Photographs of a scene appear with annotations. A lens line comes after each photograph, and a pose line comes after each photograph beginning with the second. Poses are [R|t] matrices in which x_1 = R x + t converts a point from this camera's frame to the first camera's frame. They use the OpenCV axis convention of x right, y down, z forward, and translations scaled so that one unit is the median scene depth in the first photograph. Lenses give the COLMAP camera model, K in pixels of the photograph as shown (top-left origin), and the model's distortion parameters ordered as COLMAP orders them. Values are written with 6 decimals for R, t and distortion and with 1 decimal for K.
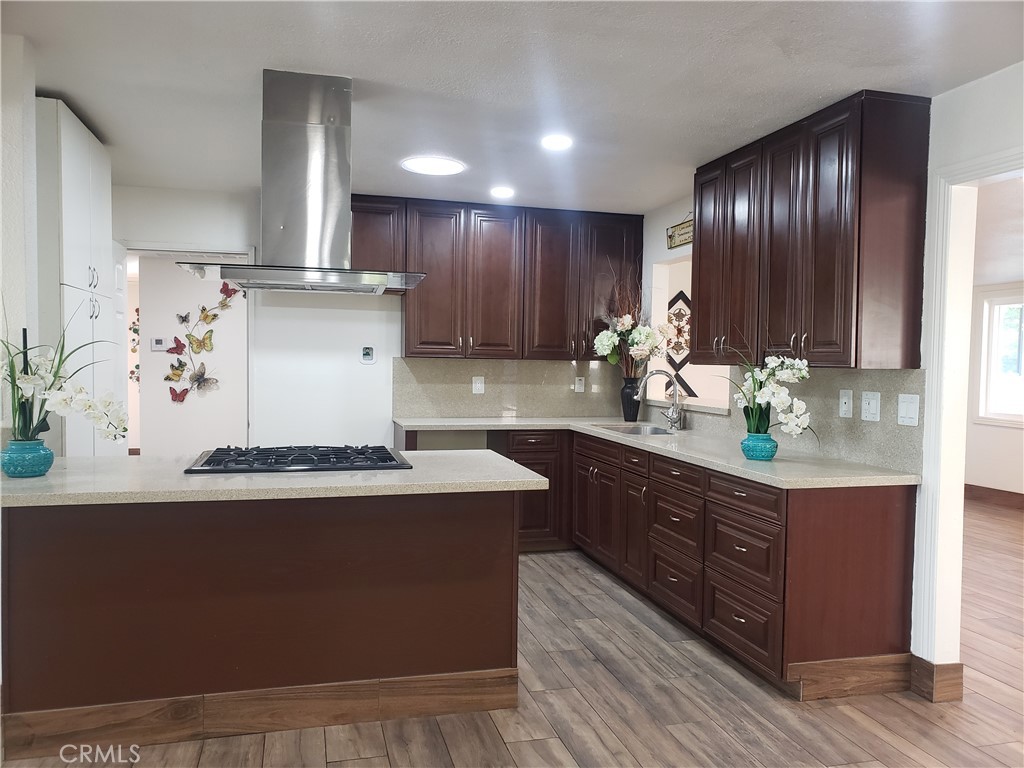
lens RADIAL K [[791.6, 0, 510.2], [0, 791.6, 389.6], [0, 0, 1]] dist [0.013486, -0.002959]
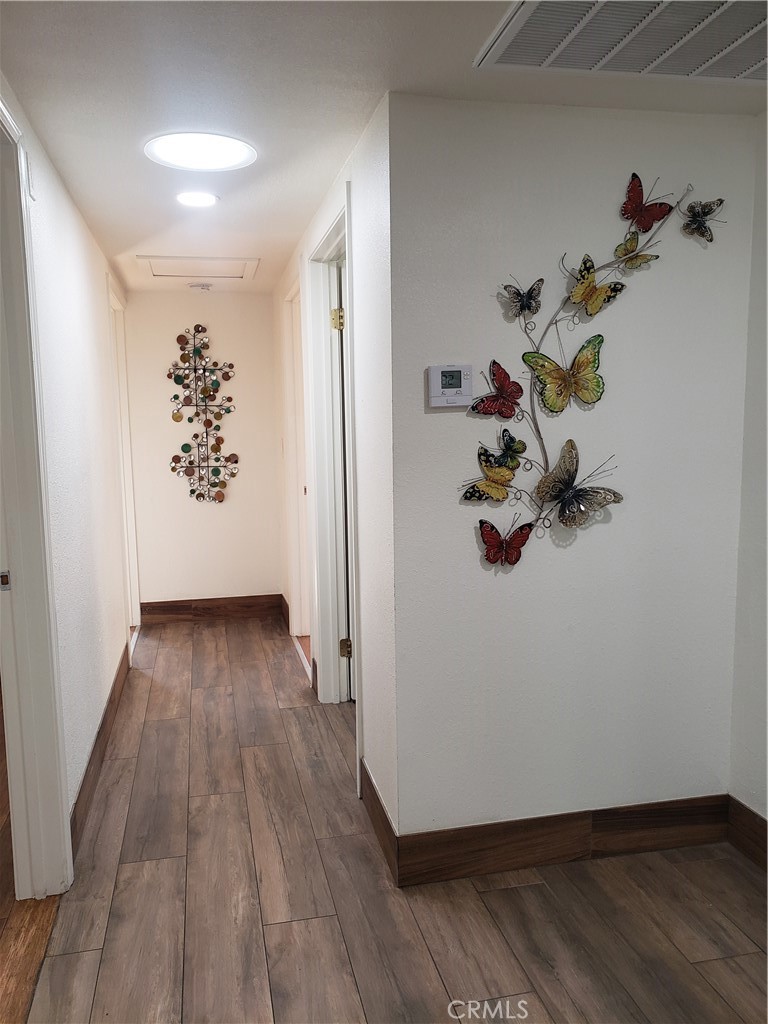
lens RADIAL K [[791.6, 0, 384.0], [0, 791.6, 512.0], [0, 0, 1]] dist [0.013486, -0.002959]
pose [[0.998830, -0.027548, -0.039739, -0.452317], [0.030528, 0.996606, 0.076454, -0.032284], [0.037498, -0.077578, 0.996281, 0.677573]]
